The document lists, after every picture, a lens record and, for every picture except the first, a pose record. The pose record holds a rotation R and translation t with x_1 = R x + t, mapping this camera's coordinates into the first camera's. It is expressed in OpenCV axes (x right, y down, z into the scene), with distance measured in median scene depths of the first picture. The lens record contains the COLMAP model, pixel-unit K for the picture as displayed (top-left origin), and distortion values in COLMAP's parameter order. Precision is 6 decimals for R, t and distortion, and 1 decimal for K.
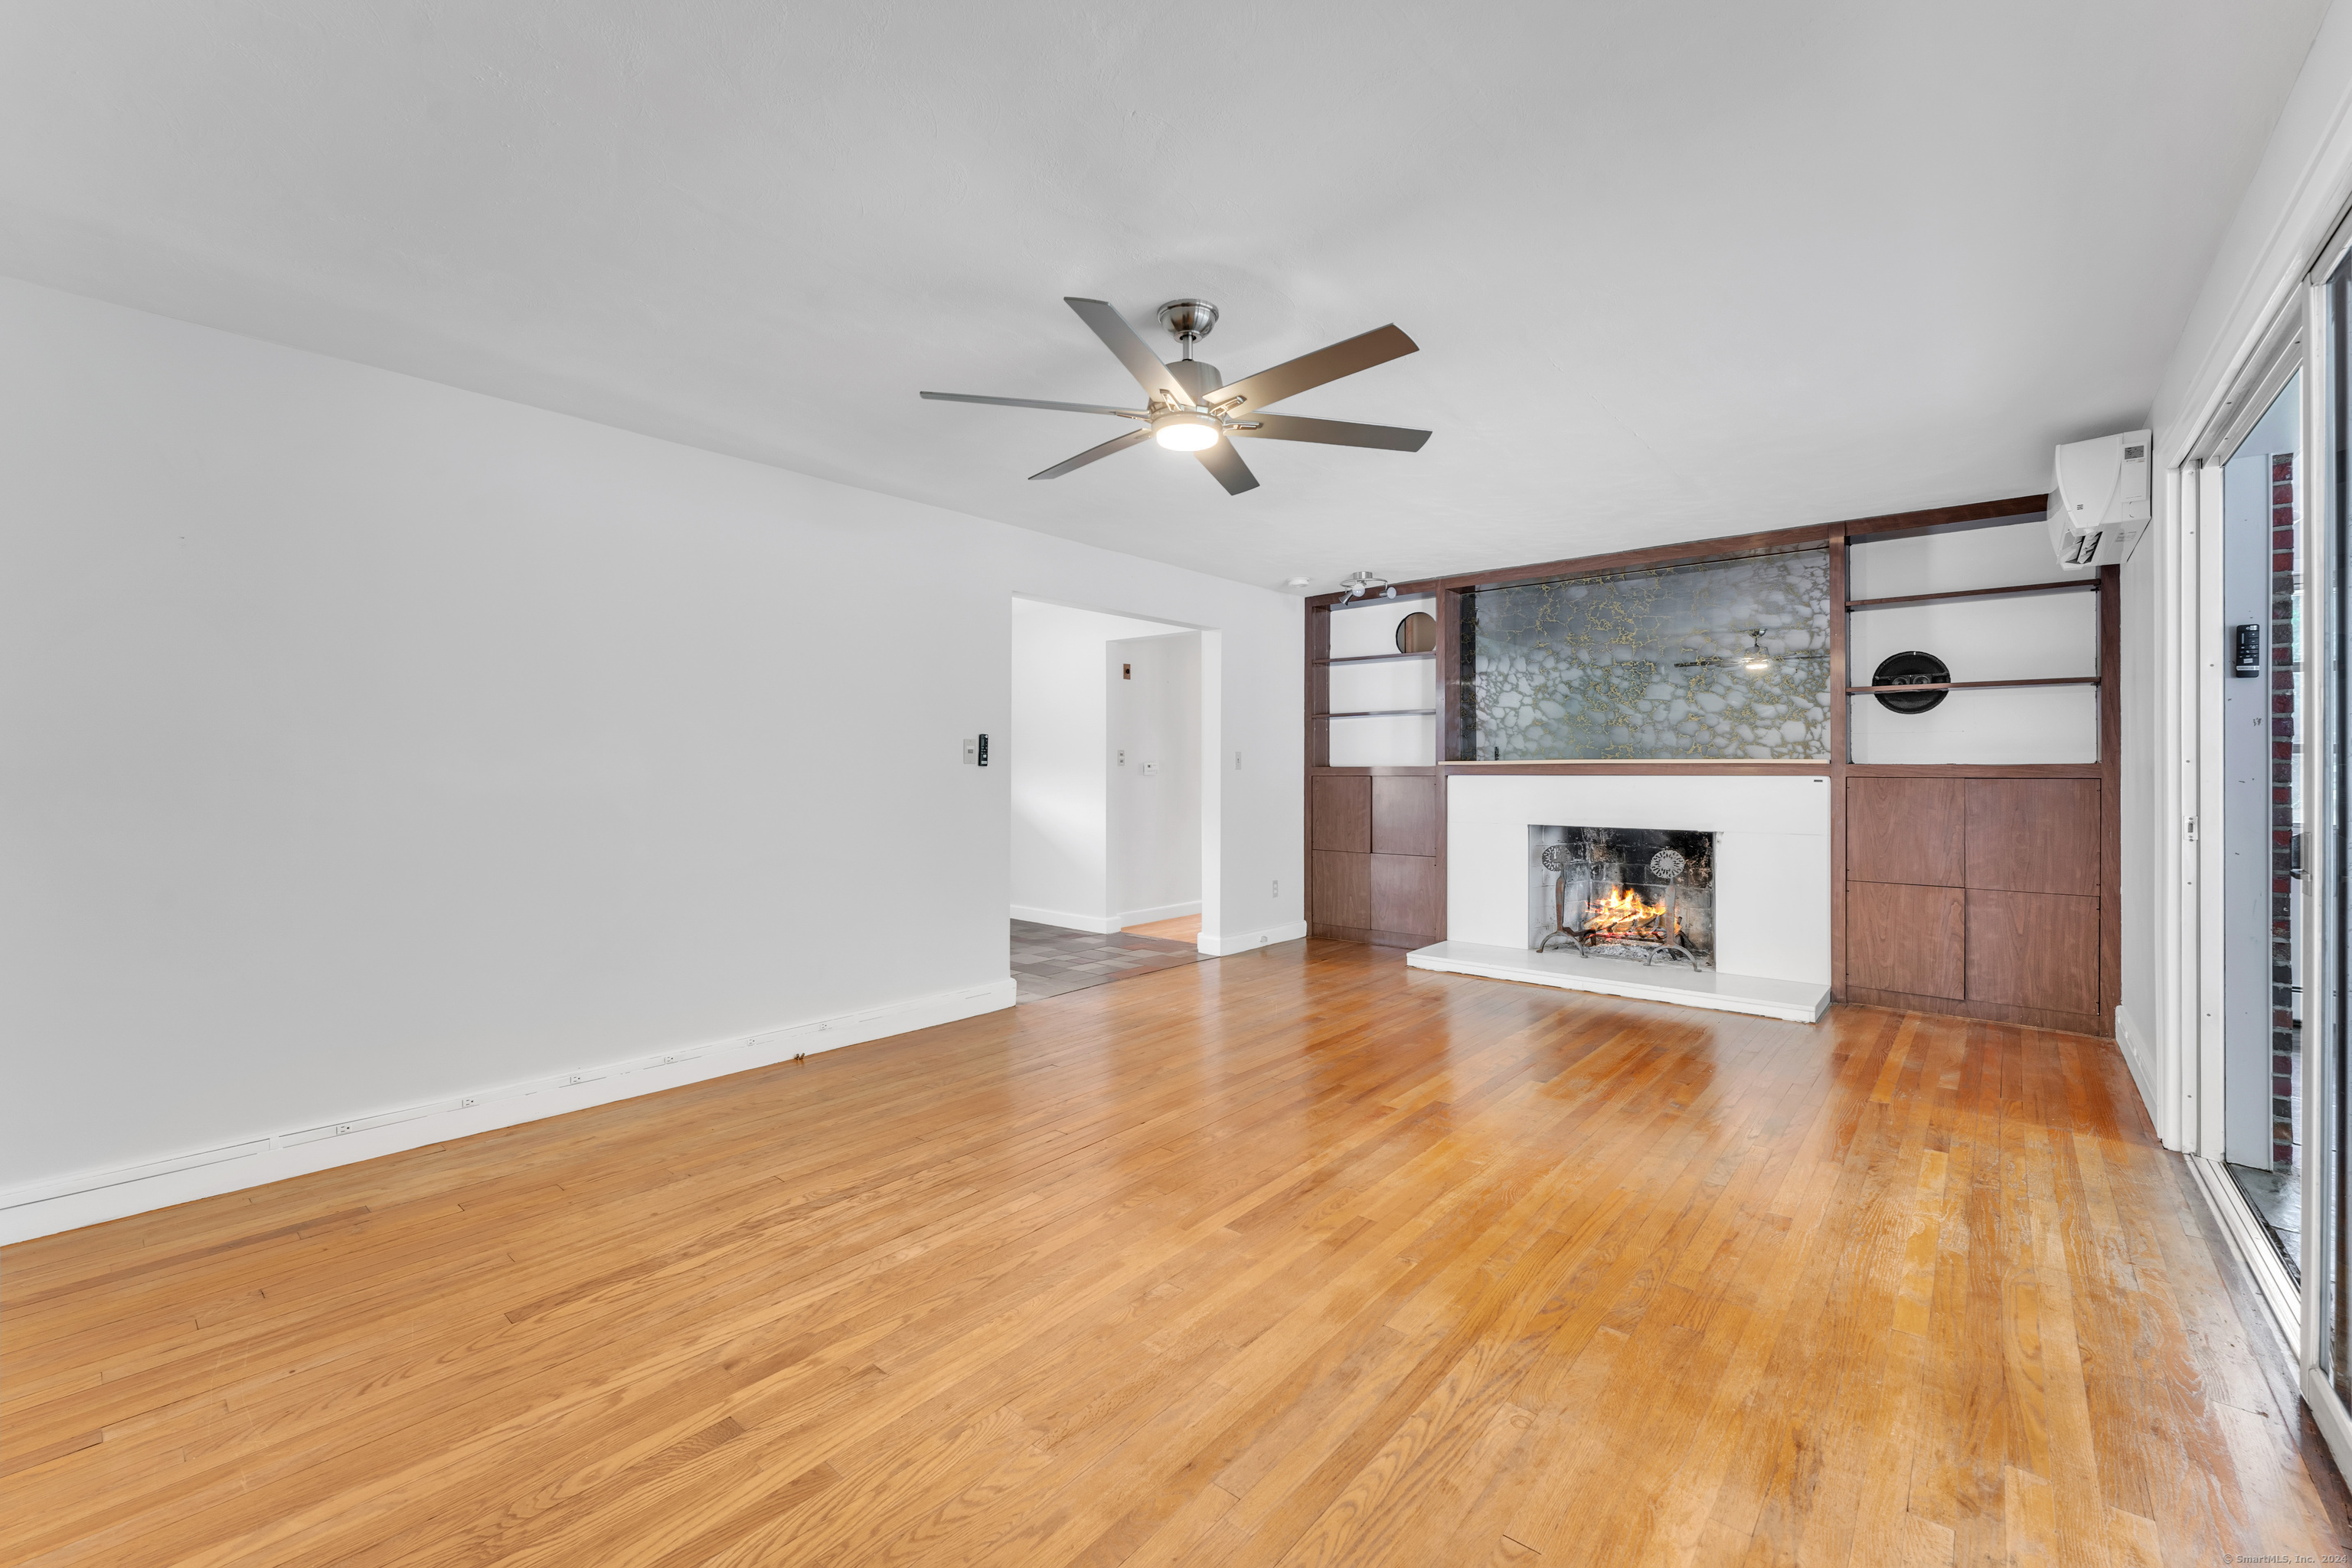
lens RADIAL K [[967.6, 0, 1154.3], [0, 967.6, 775.7], [0, 0, 1]] dist [0.000950, 0.000003]
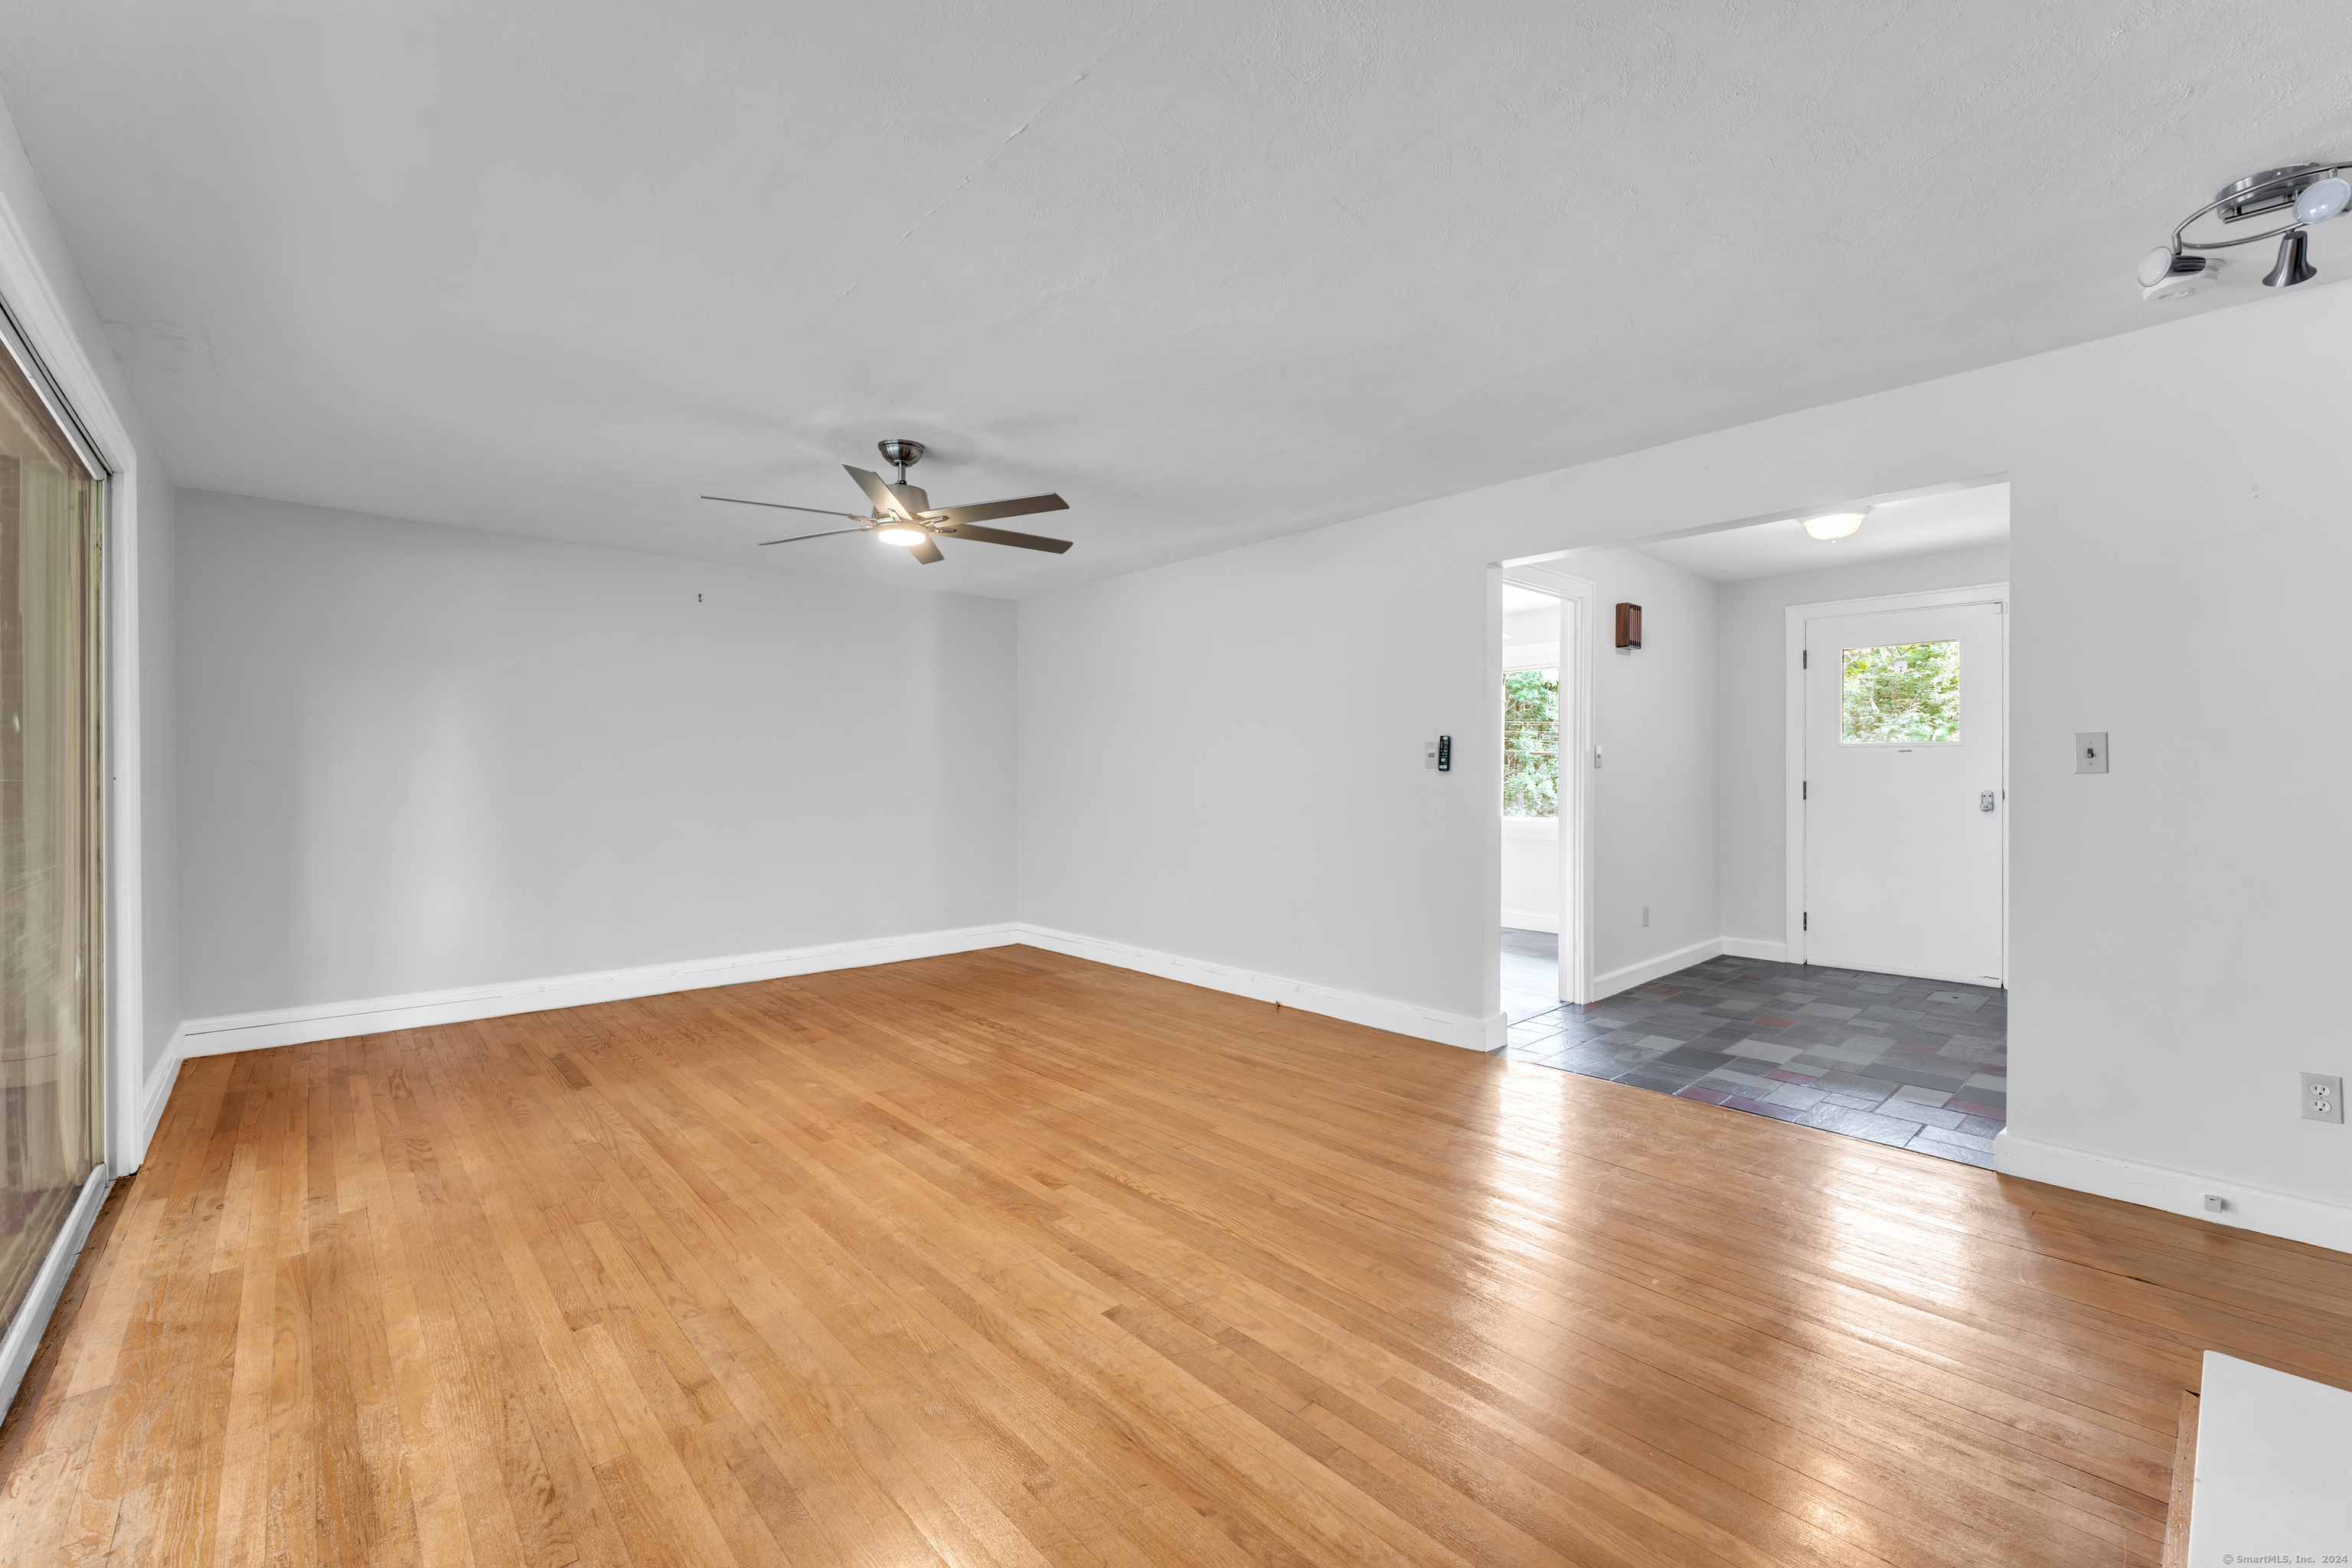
lens RADIAL K [[967.6, 0, 1182.0], [0, 967.6, 790.1], [0, 0, 1]] dist [0.000950, 0.000003]
pose [[-0.116069, 0.016196, -0.993109, 1.376794], [-0.000912, 0.999865, 0.016413, -0.012589], [0.993241, 0.002811, -0.116038, 1.574133]]
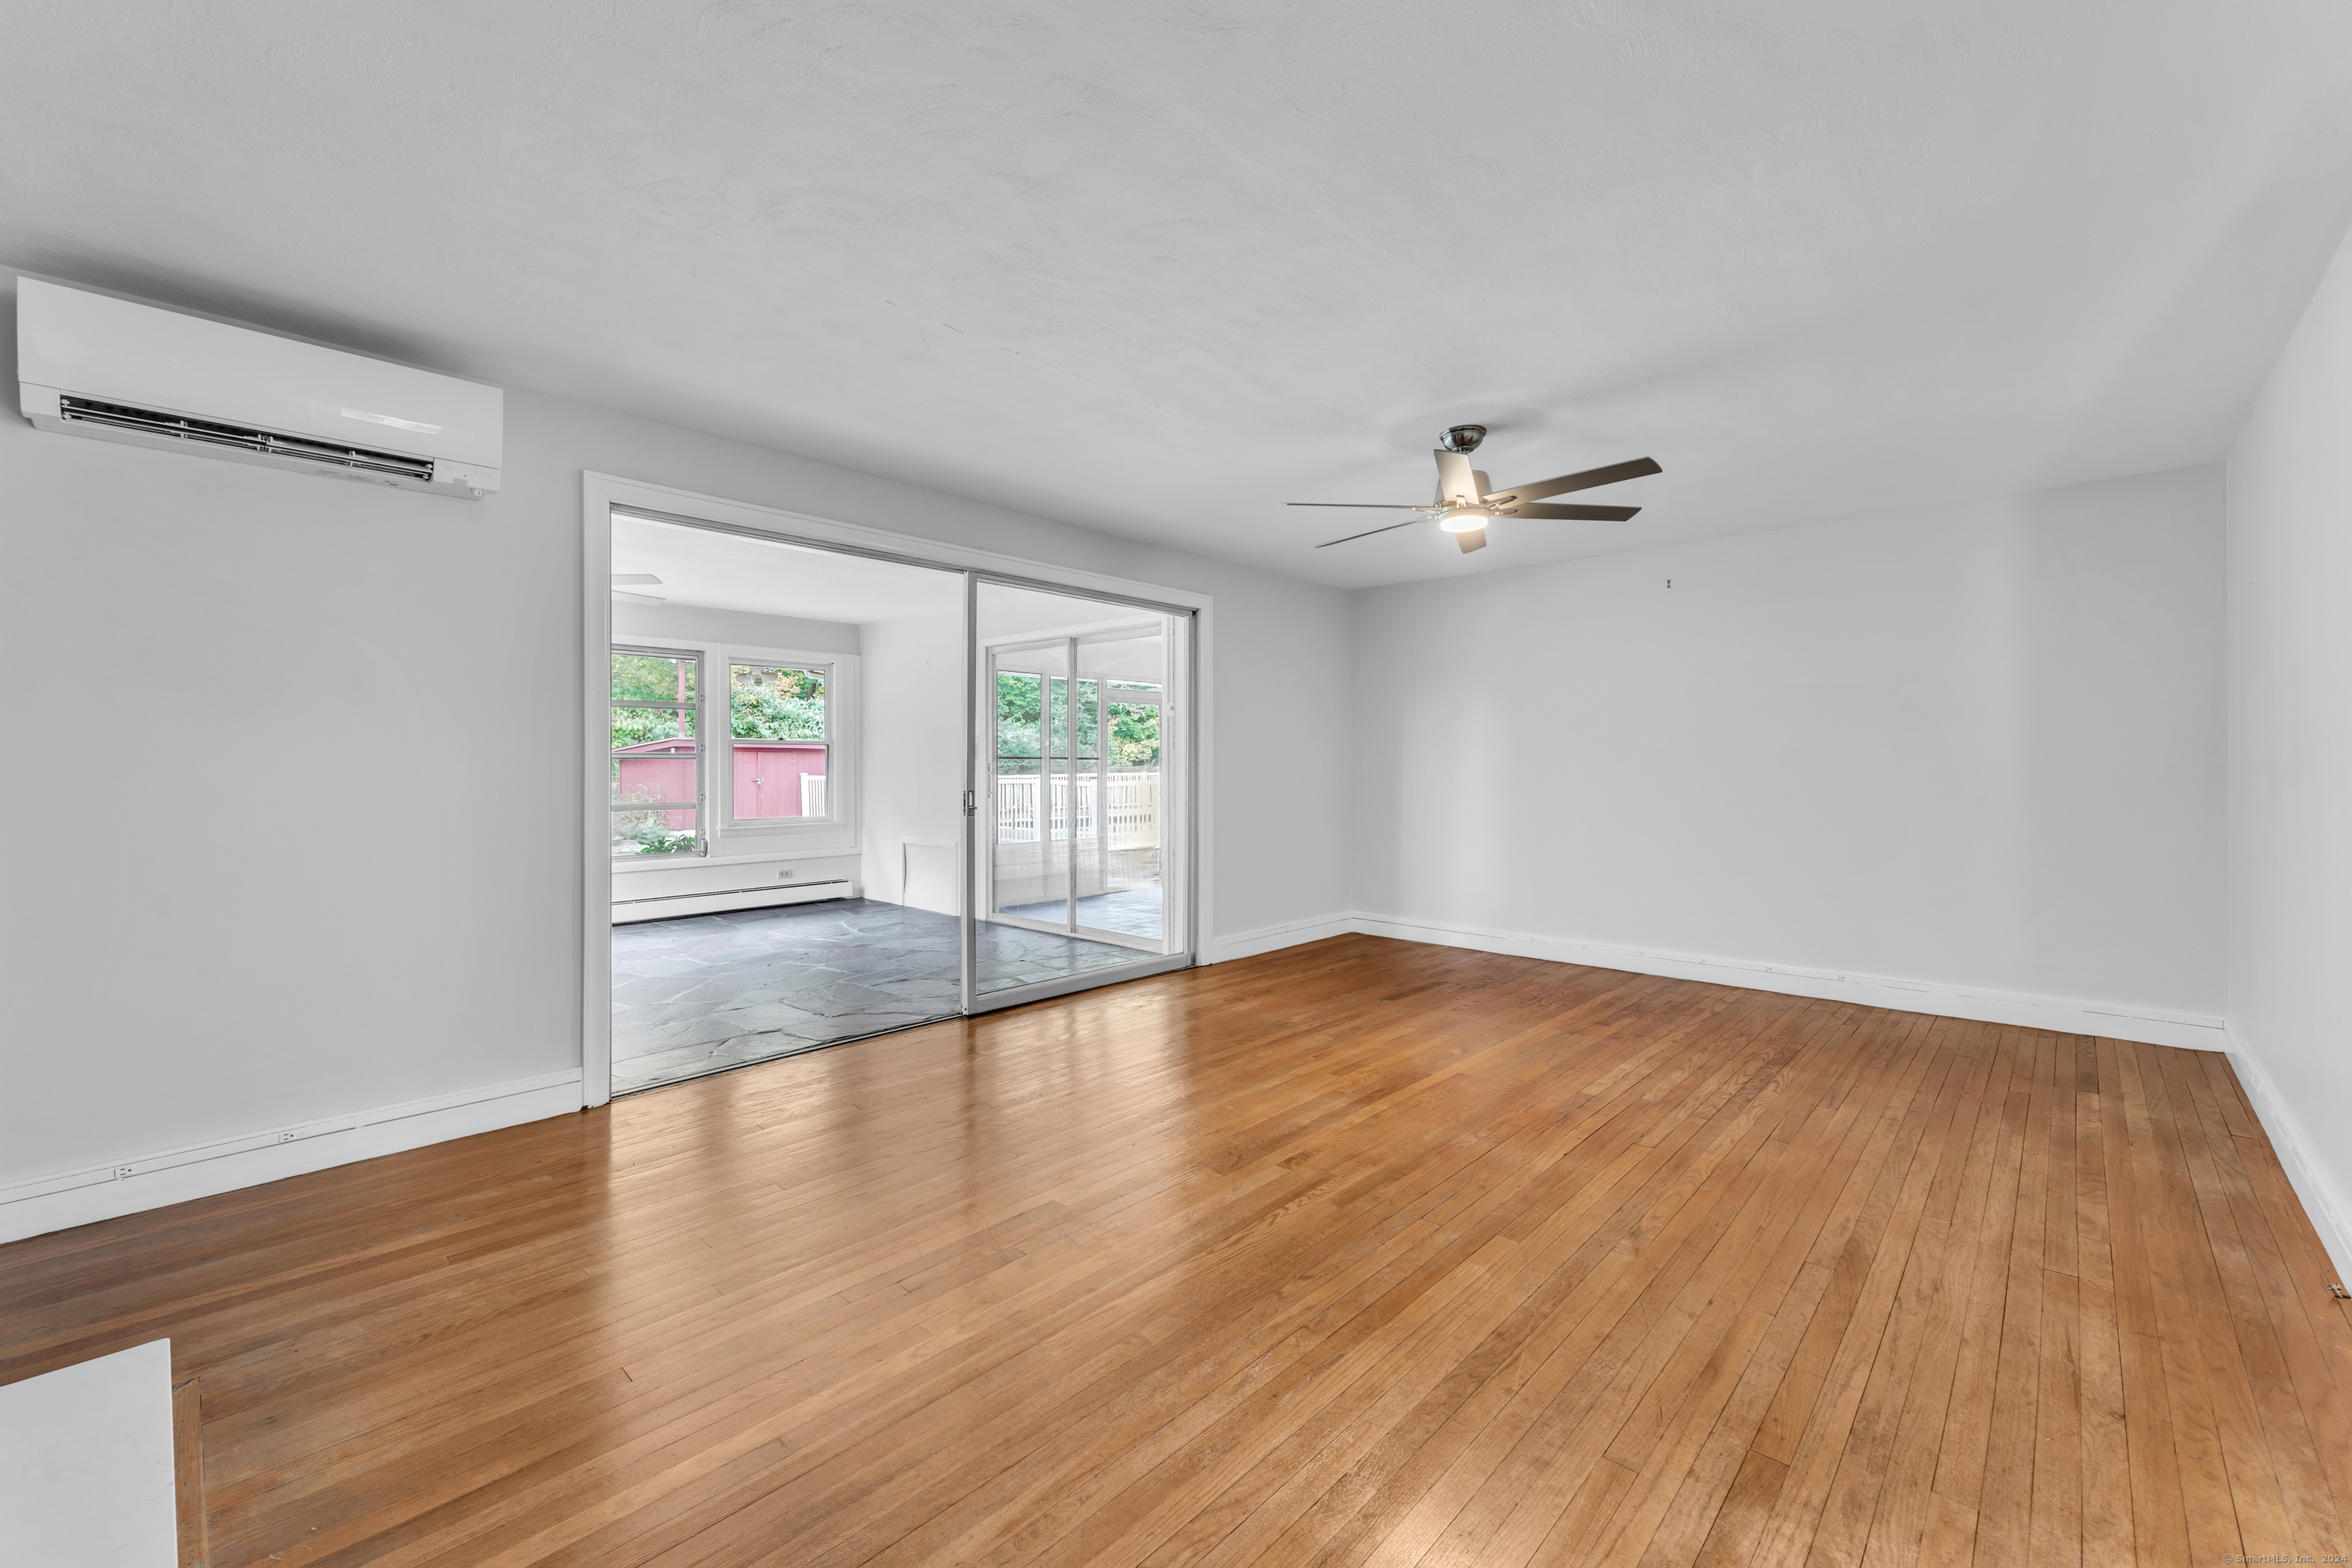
lens RADIAL K [[967.6, 0, 1152.4], [0, 967.6, 727.2], [0, 0, 1]] dist [0.000950, 0.000003]
pose [[-0.998997, 0.003850, 0.044611, 0.420540], [0.002454, 0.999507, -0.031305, -0.017553], [-0.044709, -0.031164, -0.998514, 2.443010]]
